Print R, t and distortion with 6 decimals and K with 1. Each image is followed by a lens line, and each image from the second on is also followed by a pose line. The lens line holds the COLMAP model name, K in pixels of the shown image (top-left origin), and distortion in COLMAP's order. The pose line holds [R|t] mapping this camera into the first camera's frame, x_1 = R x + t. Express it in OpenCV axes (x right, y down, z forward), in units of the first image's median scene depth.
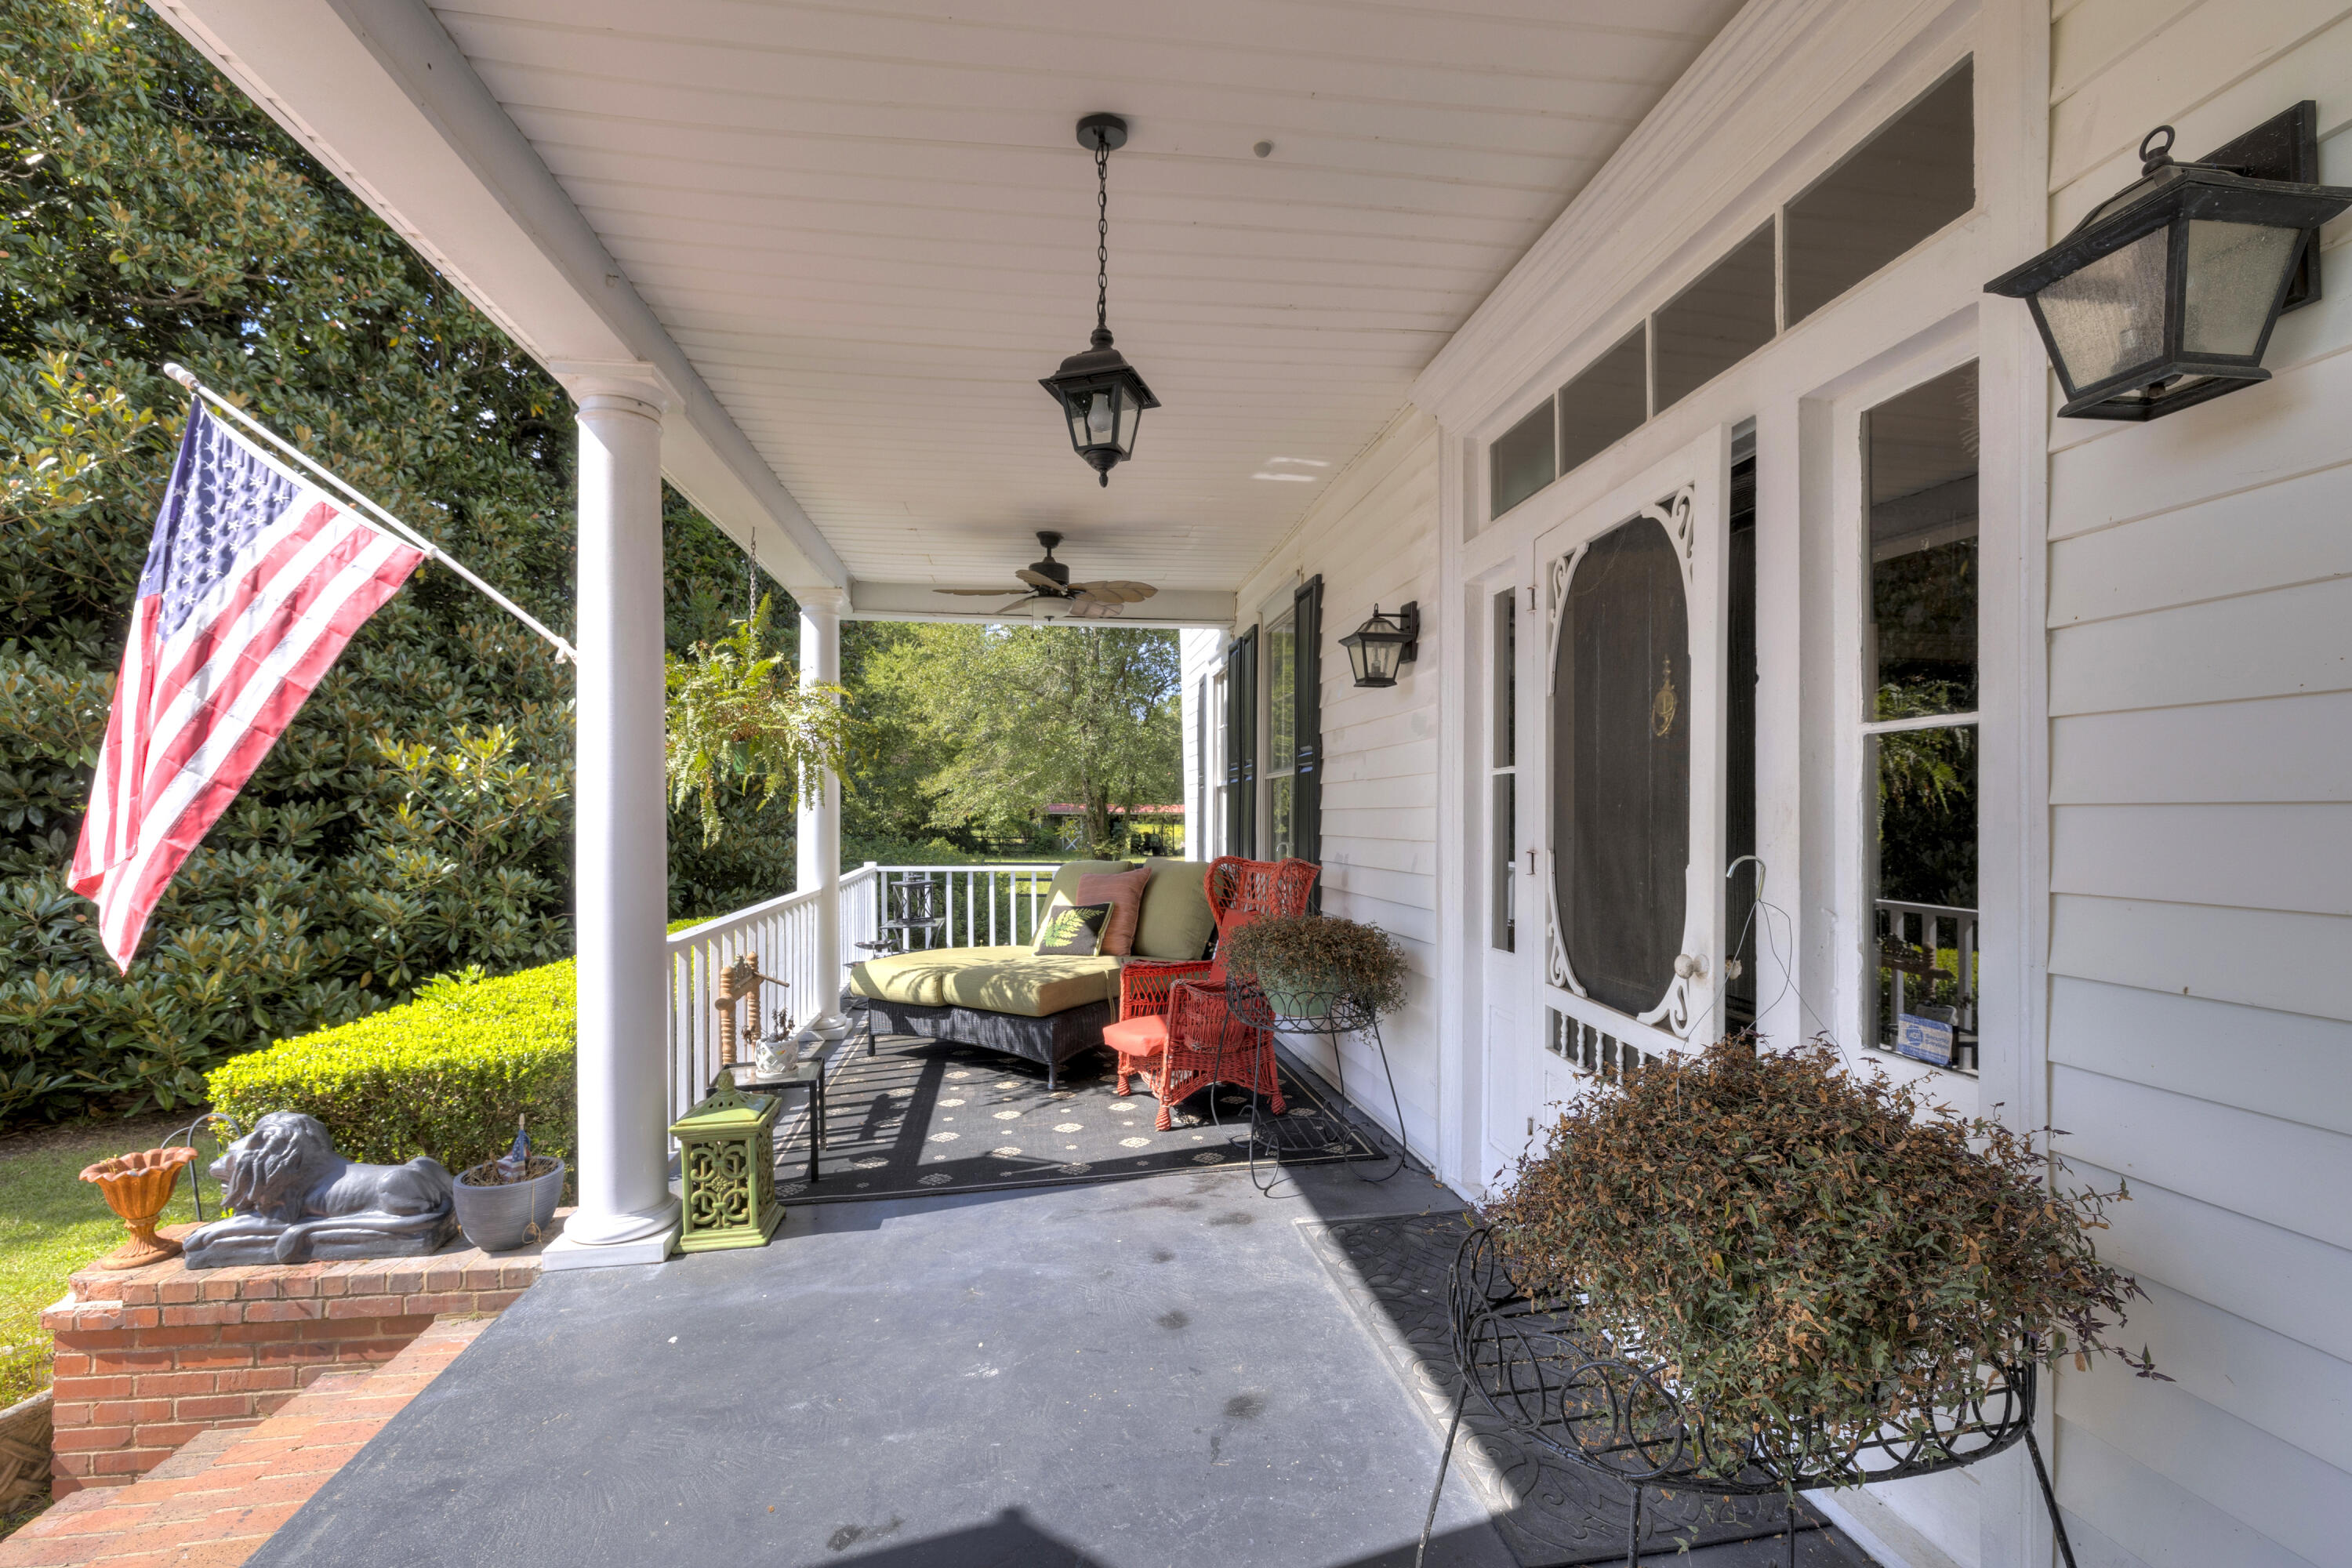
lens RADIAL K [[1027.4, 0, 1177.6], [0, 1027.4, 821.5], [0, 0, 1]] dist [0.062794, -0.000038]
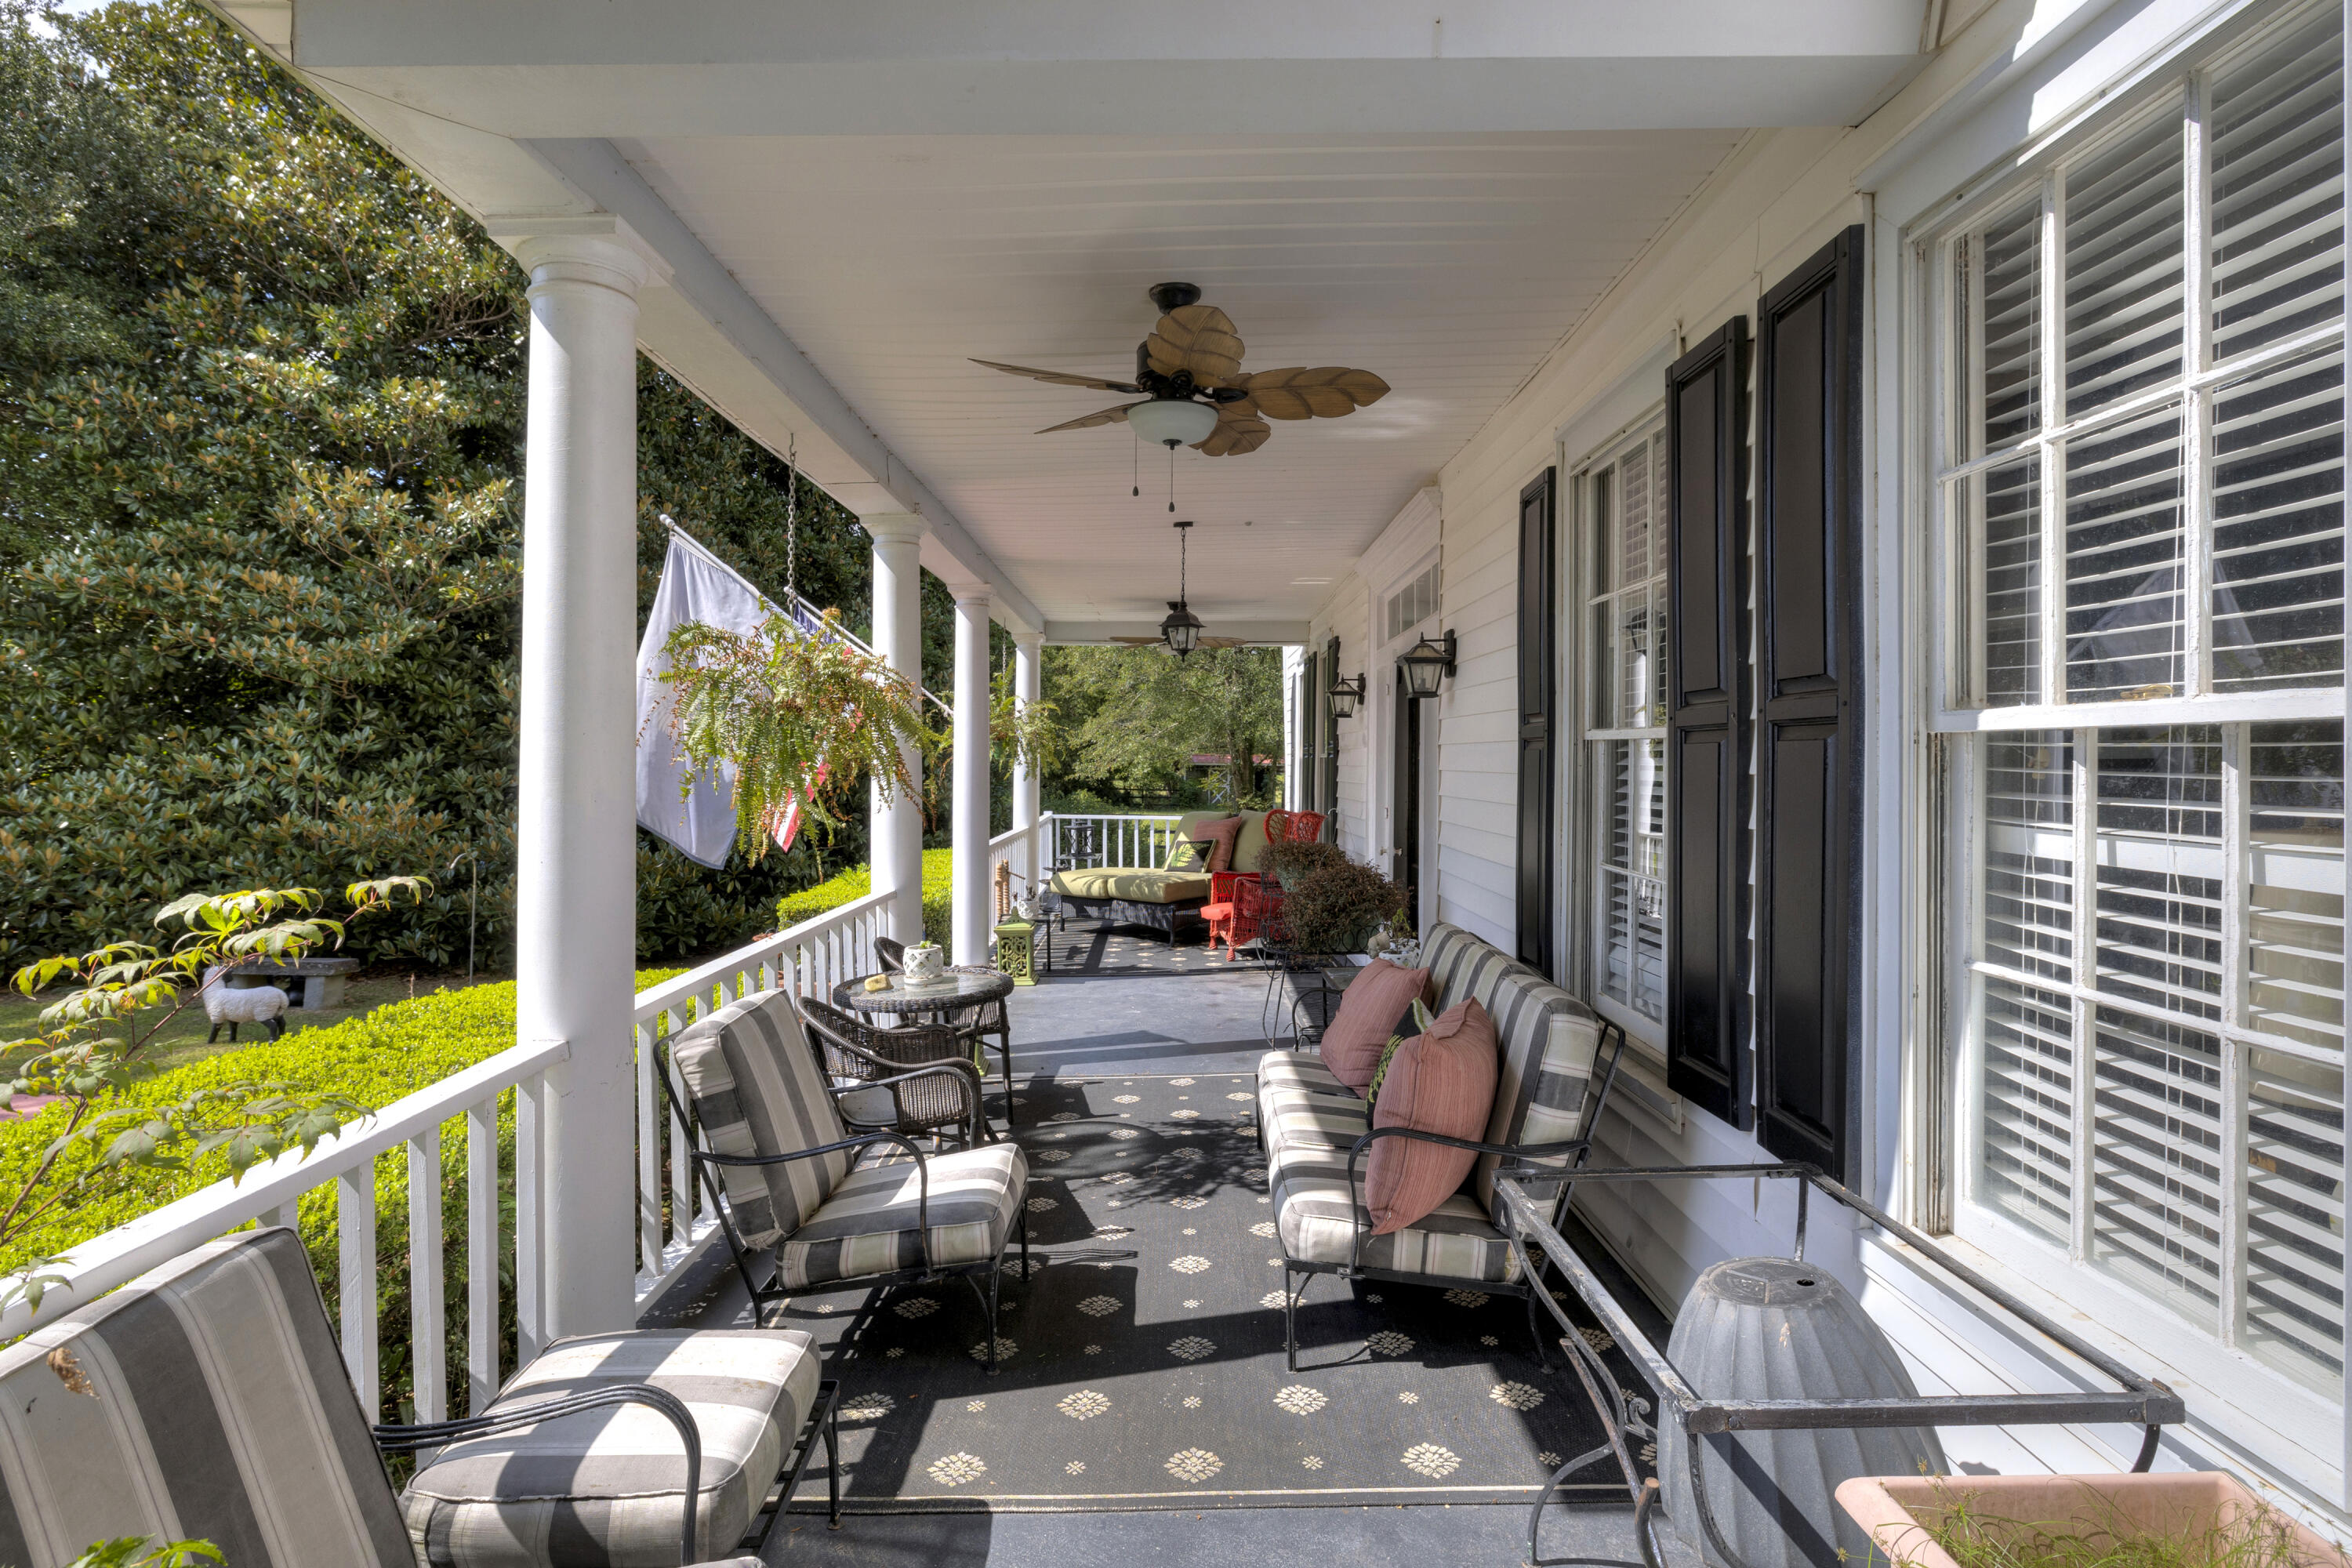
lens RADIAL K [[1149.8, 0, 1176.0], [0, 1149.8, 784.0], [0, 0, 1]] dist [-0.000046, 0.000001]
pose [[0.989825, 0.006668, -0.142136, 0.117558], [-0.005130, 0.999924, 0.011181, -0.020053], [0.142200, -0.010338, 0.989784, -0.665956]]
